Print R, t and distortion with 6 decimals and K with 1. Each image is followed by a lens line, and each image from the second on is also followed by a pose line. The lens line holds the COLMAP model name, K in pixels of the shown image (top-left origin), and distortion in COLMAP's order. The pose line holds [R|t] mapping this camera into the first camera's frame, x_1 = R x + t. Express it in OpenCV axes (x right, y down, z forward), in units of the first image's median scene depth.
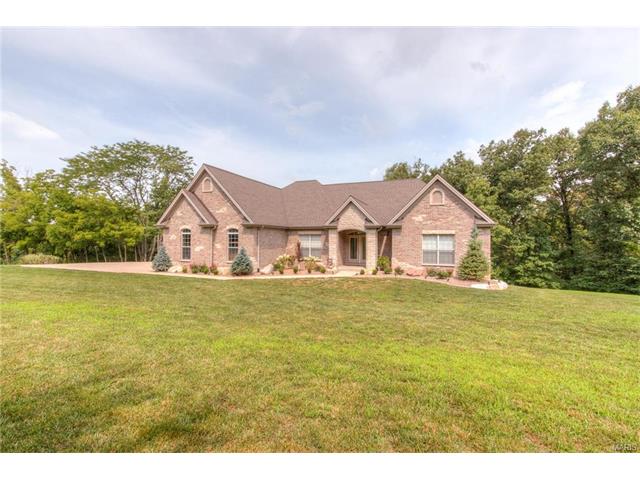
lens RADIAL K [[287.8, 0, 317.5], [0, 287.8, 237.9], [0, 0, 1]] dist [0.000694, 0.003672]
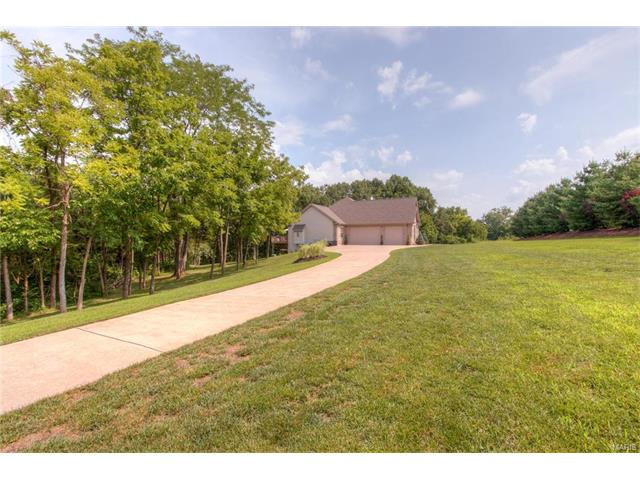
lens RADIAL K [[287.8, 0, 320.1], [0, 287.8, 240.6], [0, 0, 1]] dist [0.000694, 0.003672]
pose [[0.062011, -0.017444, 0.997923, -2.698503], [-0.000988, 0.999846, 0.017539, 0.051953], [-0.998075, -0.002074, 0.061985, 1.611395]]
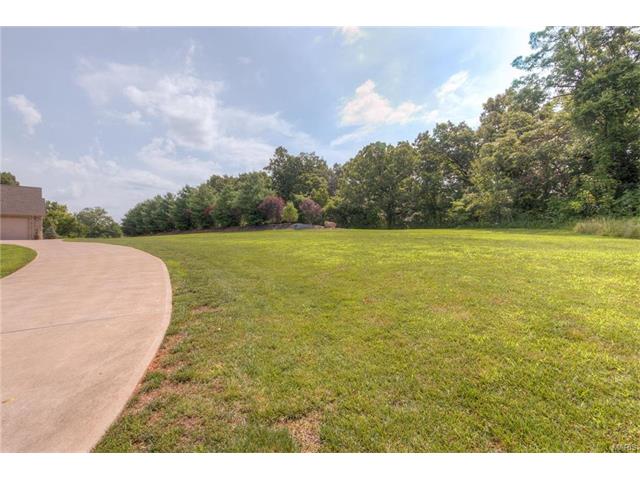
lens RADIAL K [[287.8, 0, 320.5], [0, 287.8, 237.5], [0, 0, 1]] dist [0.000694, 0.003672]
pose [[-0.927676, -0.002702, 0.373376, -3.032067], [-0.006183, 0.999948, -0.008126, 0.111705], [-0.373335, -0.009846, -0.927644, 2.151283]]
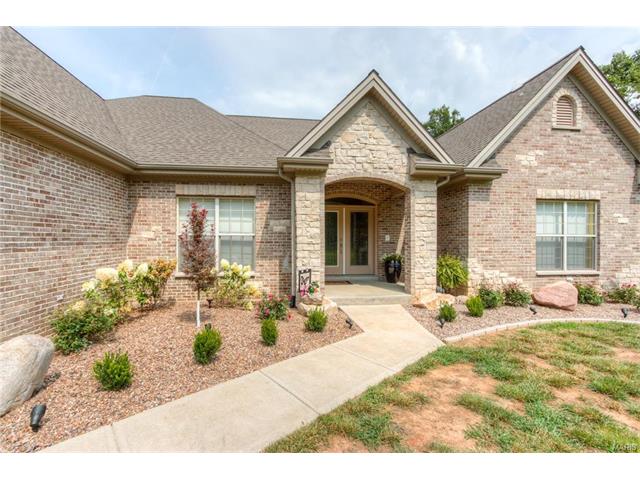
lens RADIAL K [[287.8, 0, 317.7], [0, 287.8, 240.5], [0, 0, 1]] dist [0.000694, 0.003672]
pose [[0.875210, -0.006545, 0.483699, -0.093216], [0.001860, 0.999947, 0.010163, 0.038479], [-0.483739, -0.007995, 0.875176, 0.739291]]
